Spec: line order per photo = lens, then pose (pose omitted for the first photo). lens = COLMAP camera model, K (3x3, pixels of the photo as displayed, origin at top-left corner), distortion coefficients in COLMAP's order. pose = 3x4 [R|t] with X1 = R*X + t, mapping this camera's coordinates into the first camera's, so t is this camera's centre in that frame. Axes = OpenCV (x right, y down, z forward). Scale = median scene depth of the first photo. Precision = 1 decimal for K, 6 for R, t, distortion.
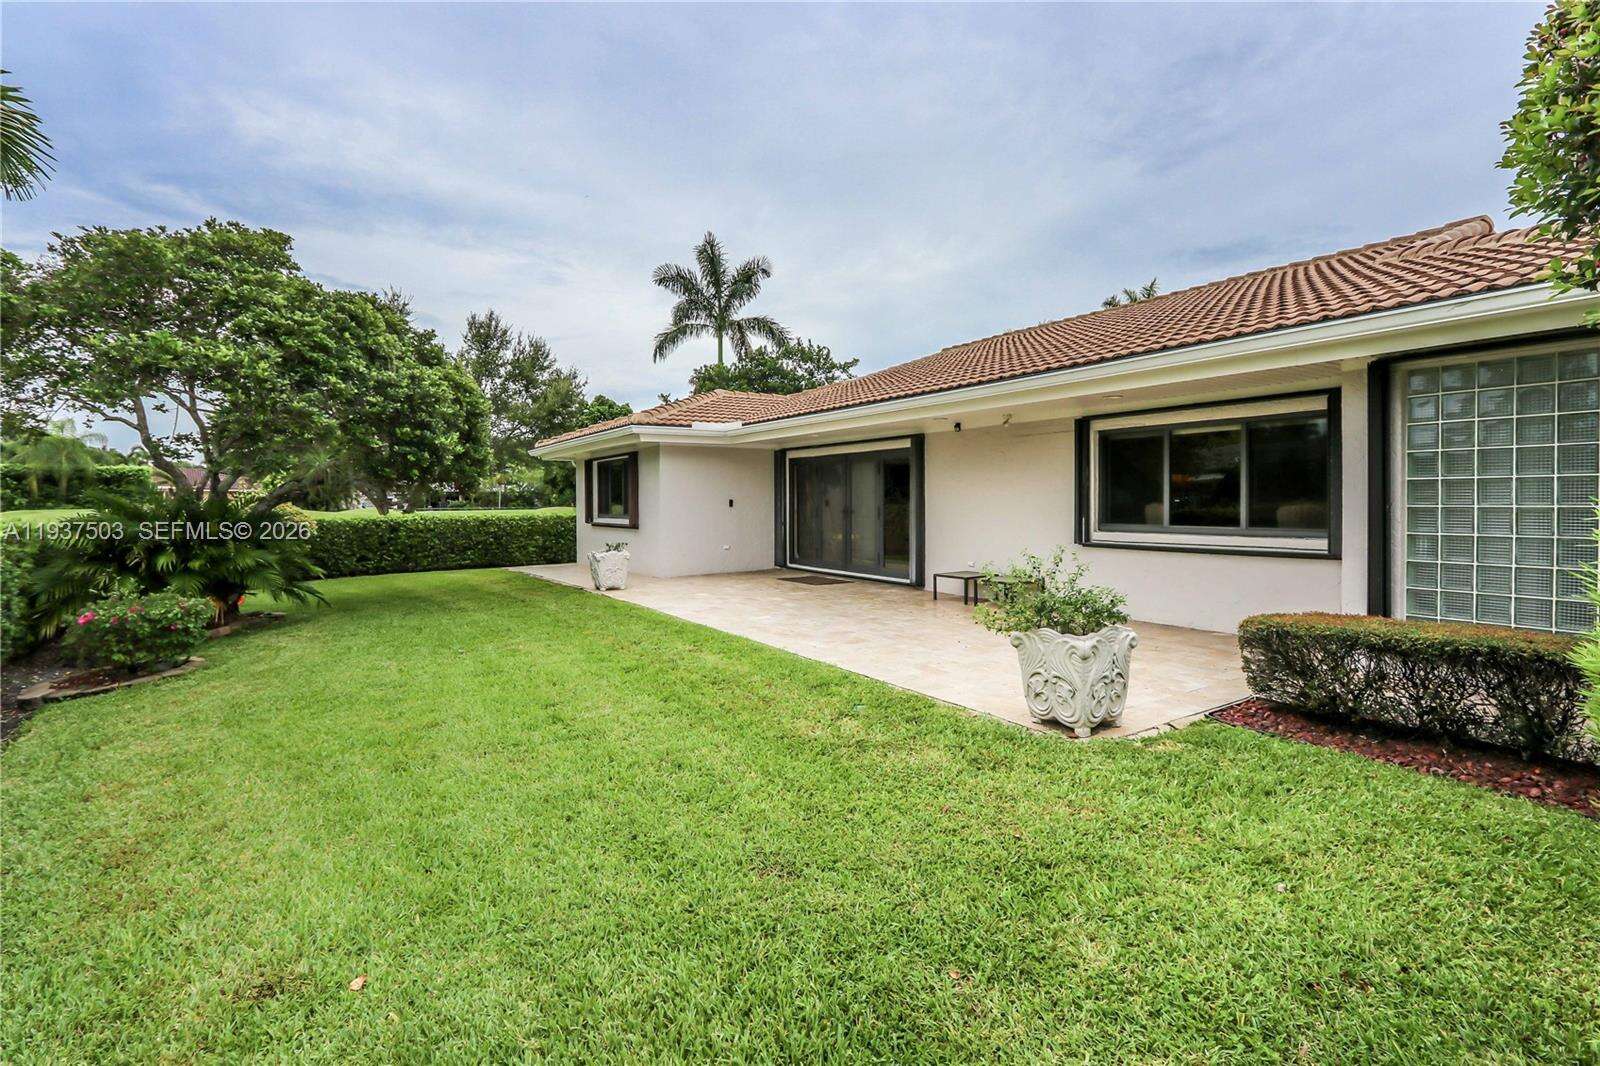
lens RADIAL K [[804.9, 0, 798.4], [0, 804.9, 509.7], [0, 0, 1]] dist [0.000039, 0.000145]
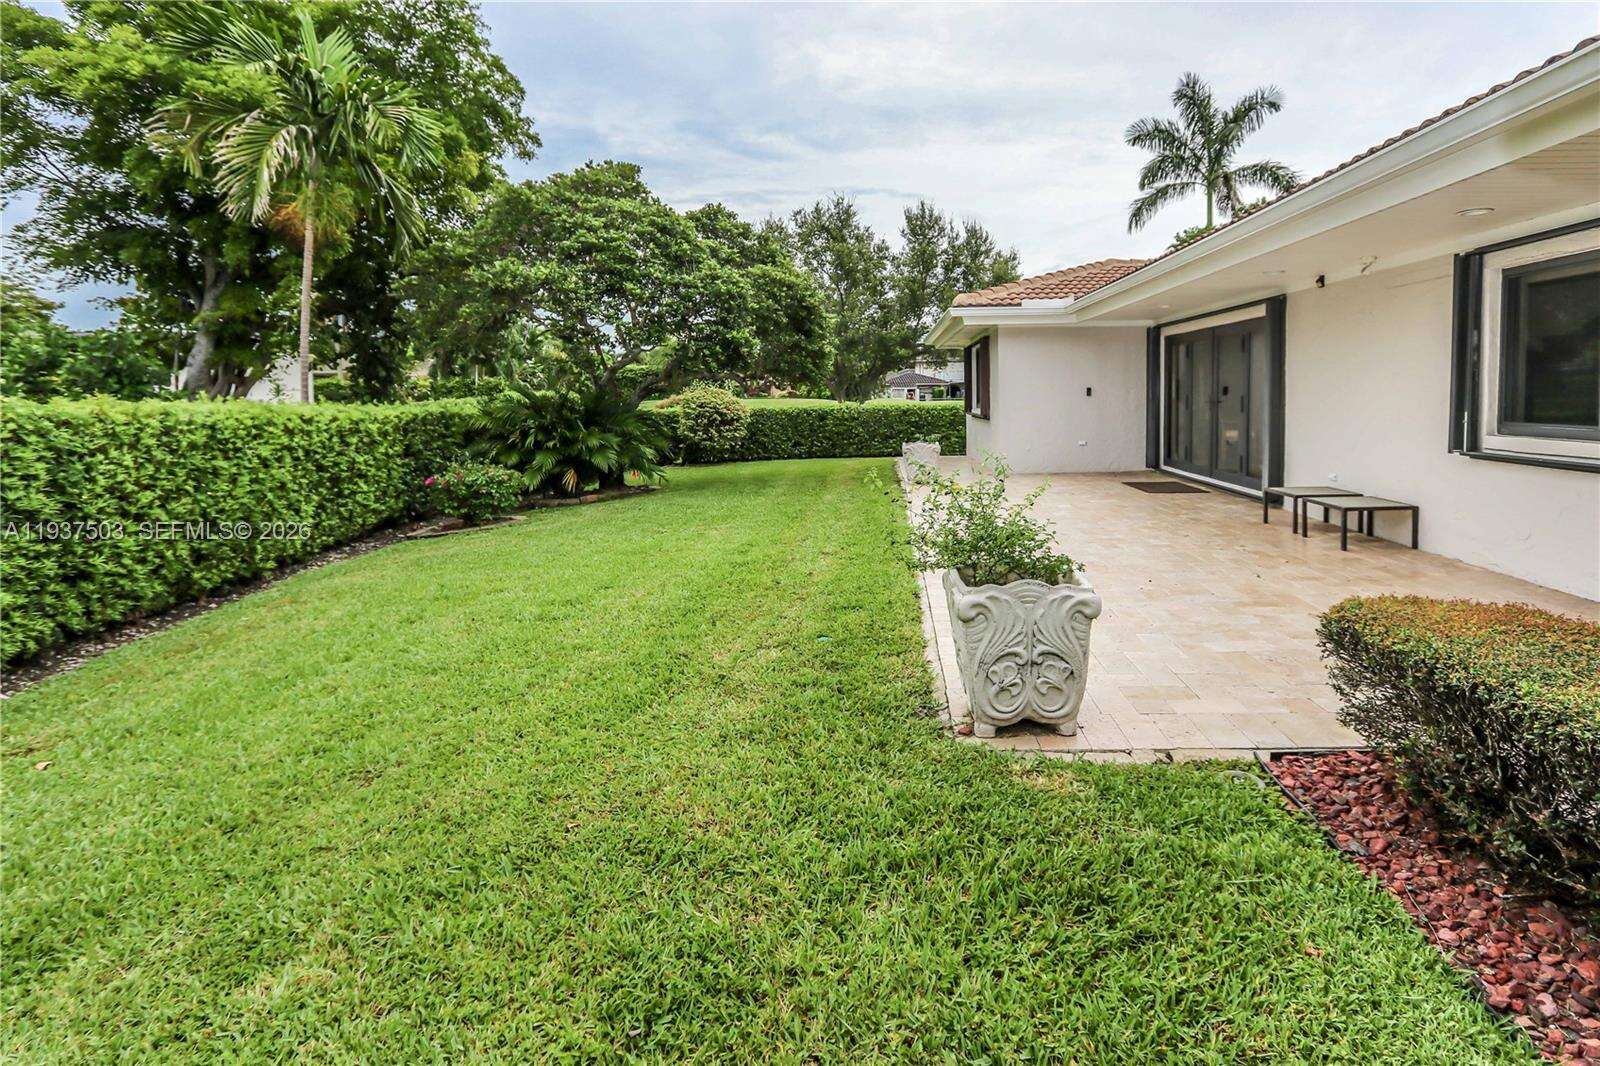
lens RADIAL K [[832.0, 0, 775.5], [0, 832.0, 418.9], [0, 0, 1]] dist [-0.000817, -0.000899]
pose [[0.811249, 0.013716, -0.584540, 0.199366], [-0.000028, 0.999726, 0.023419, -0.000100], [0.584701, -0.018982, 0.811027, 0.109230]]
